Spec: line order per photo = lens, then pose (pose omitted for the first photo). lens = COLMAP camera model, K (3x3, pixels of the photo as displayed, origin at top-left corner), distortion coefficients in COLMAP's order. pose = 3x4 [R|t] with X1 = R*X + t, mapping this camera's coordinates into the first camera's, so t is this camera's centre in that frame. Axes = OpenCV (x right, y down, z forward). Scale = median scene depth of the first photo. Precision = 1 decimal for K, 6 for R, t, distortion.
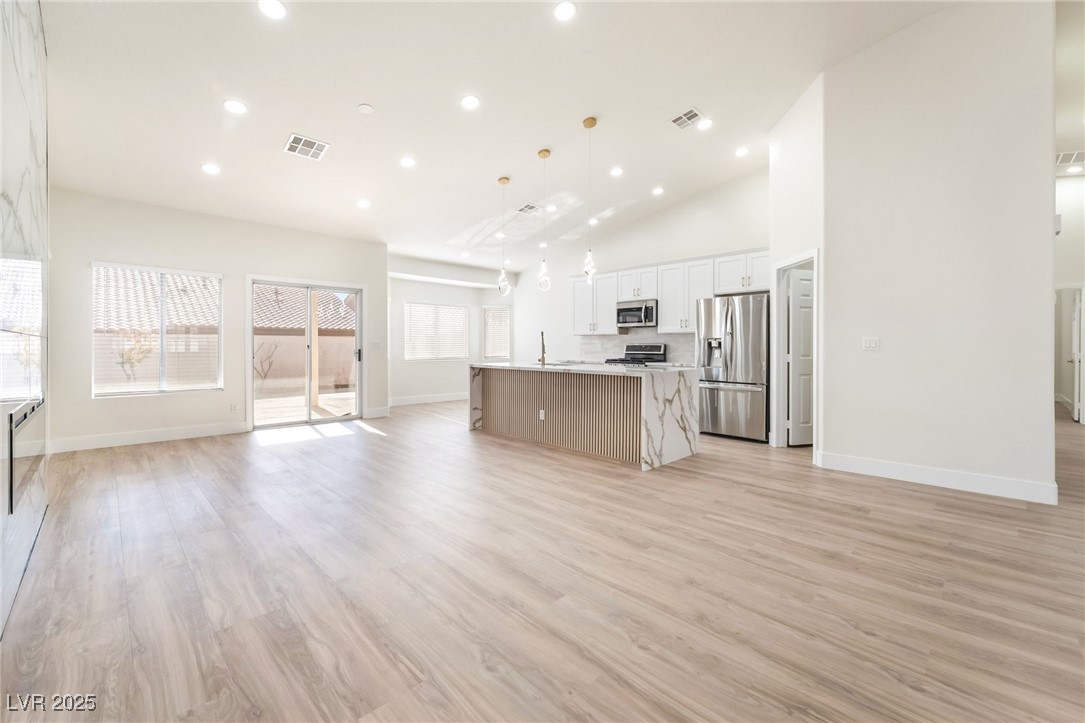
lens RADIAL K [[436.7, 0, 545.4], [0, 436.7, 344.7], [0, 0, 1]] dist [-0.002372, 0.000943]
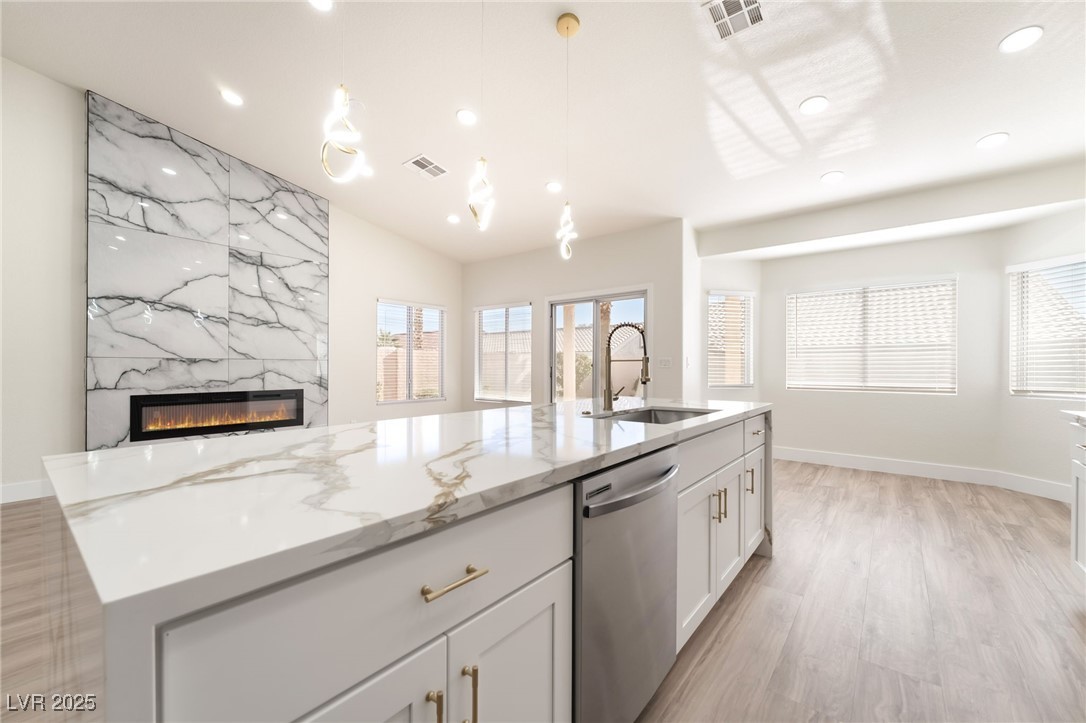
lens RADIAL K [[437.1, 0, 536.8], [0, 437.1, 365.2], [0, 0, 1]] dist [-0.002372, 0.000943]
pose [[0.108198, -0.000547, -0.994129, 0.417253], [0.000857, 1.000000, -0.000457, 0.007313], [0.994129, -0.000803, 0.108198, 0.978466]]
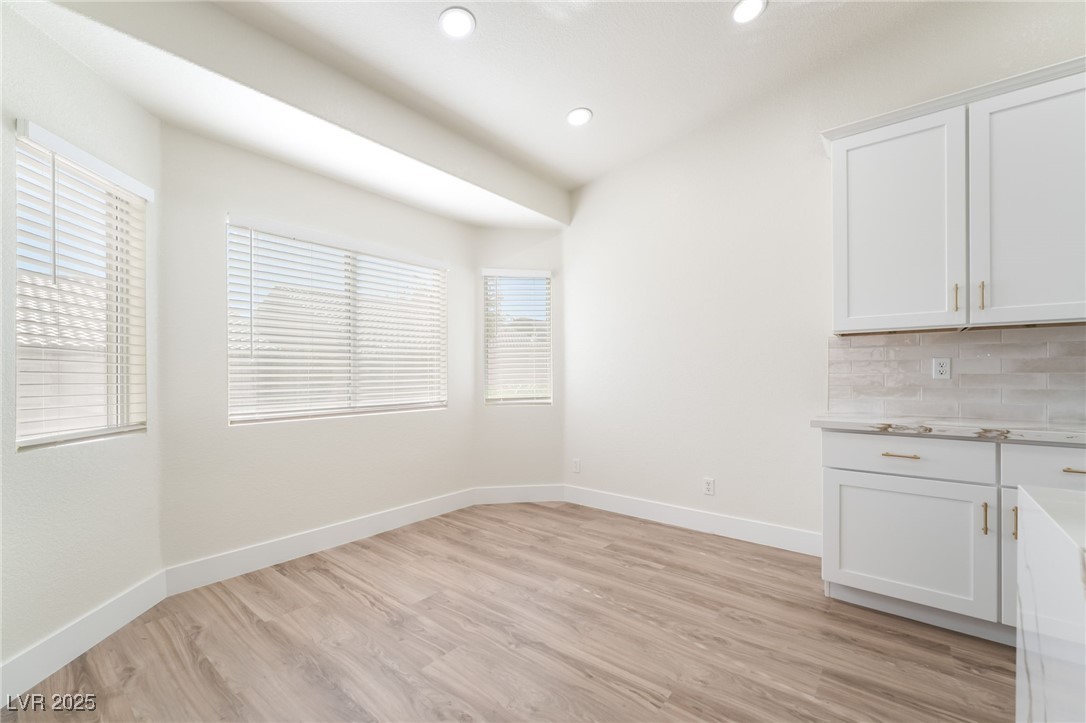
lens RADIAL K [[437.1, 0, 536.8], [0, 437.1, 372.8], [0, 0, 1]] dist [-0.002372, 0.000943]
pose [[0.993750, -0.005598, 0.111490, -0.264127], [0.005230, 0.999980, 0.003591, 0.005092], [-0.111508, -0.002986, 0.993759, 1.157406]]
